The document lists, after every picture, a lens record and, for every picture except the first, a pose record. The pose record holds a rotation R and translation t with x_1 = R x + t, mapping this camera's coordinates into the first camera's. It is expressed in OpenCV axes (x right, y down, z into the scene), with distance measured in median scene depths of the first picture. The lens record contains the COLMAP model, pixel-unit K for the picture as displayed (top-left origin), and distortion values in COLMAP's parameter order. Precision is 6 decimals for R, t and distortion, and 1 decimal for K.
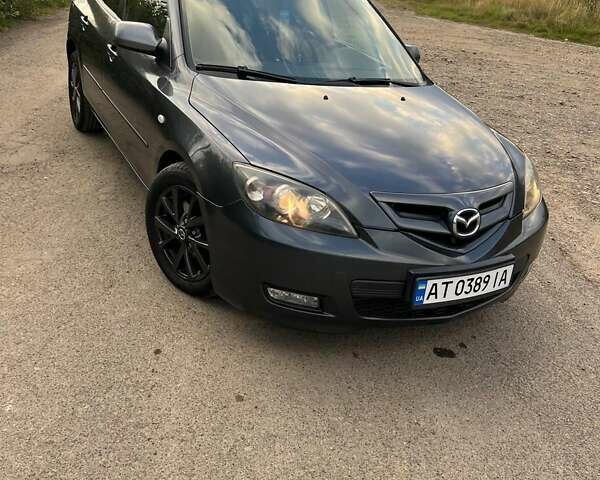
lens RADIAL K [[595.5, 0, 311.2], [0, 595.5, 238.5], [0, 0, 1]] dist [0.104794, -0.177149]
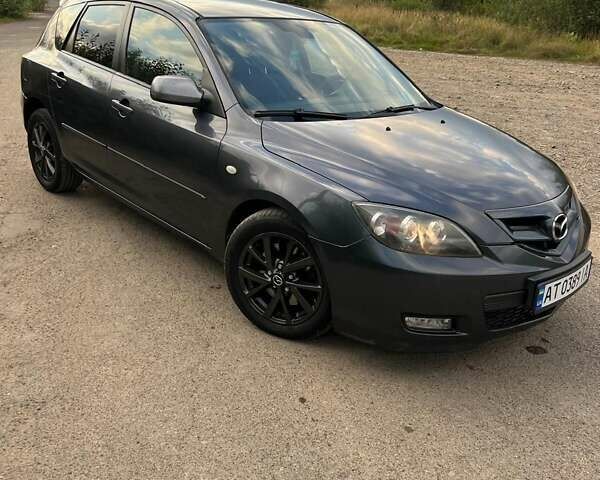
lens RADIAL K [[603.0, 0, 300.0], [0, 603.0, 240.0], [0, 0, 1]] dist [0.012355, -0.003544]
pose [[0.969422, -0.148251, 0.195556, -0.418304], [0.154724, 0.987791, -0.018162, -0.056561], [-0.190475, 0.047864, 0.980524, 0.012843]]
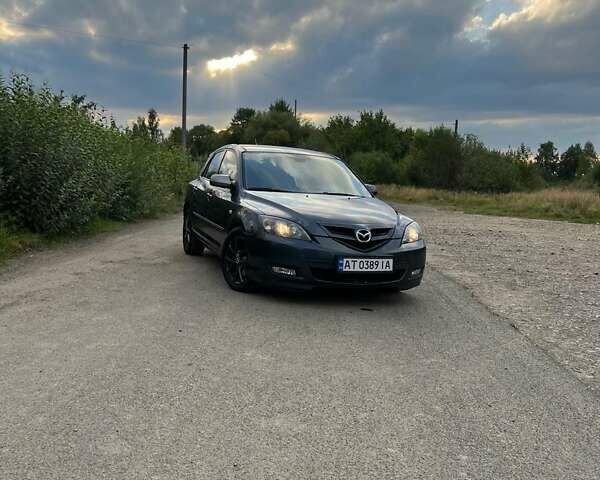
lens RADIAL K [[603.0, 0, 300.0], [0, 603.0, 240.0], [0, 0, 1]] dist [0.012355, -0.003544]
pose [[0.987252, -0.054266, -0.149628, 0.356787], [-0.000050, 0.939980, -0.341231, 0.728330], [0.159165, 0.336888, 0.927994, -1.047529]]
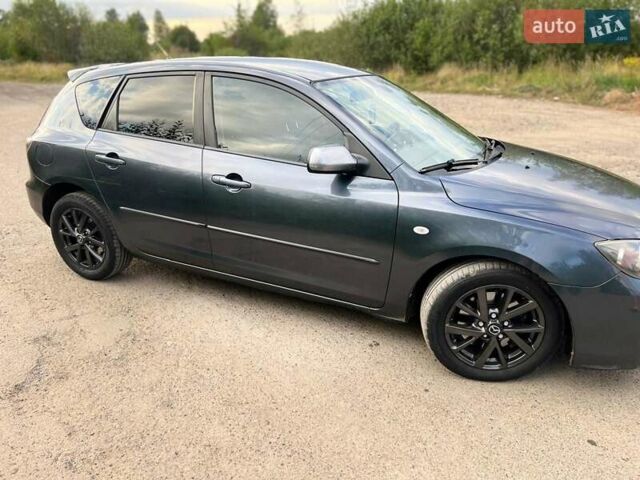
lens RADIAL K [[489.2, 0, 320.0], [0, 489.2, 240.0], [0, 0, 1]] dist [0.000107, -0.004248]
pose [[0.806713, -0.318236, 0.497936, -0.939986], [0.335319, 0.940335, 0.057723, -0.342090], [-0.486596, 0.120402, 0.865291, 0.465117]]
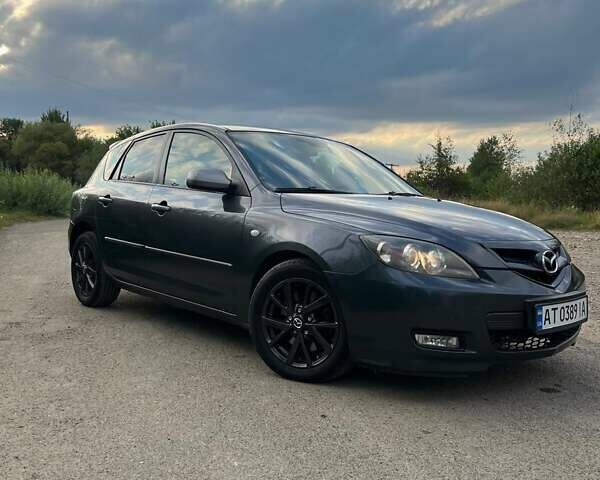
lens RADIAL K [[603.0, 0, 300.0], [0, 603.0, 240.0], [0, 0, 1]] dist [0.012355, -0.003544]
pose [[0.972097, -0.118104, 0.202680, -0.475080], [0.181332, 0.926455, -0.329848, 0.244702], [-0.148818, 0.357397, 0.922020, -0.067994]]
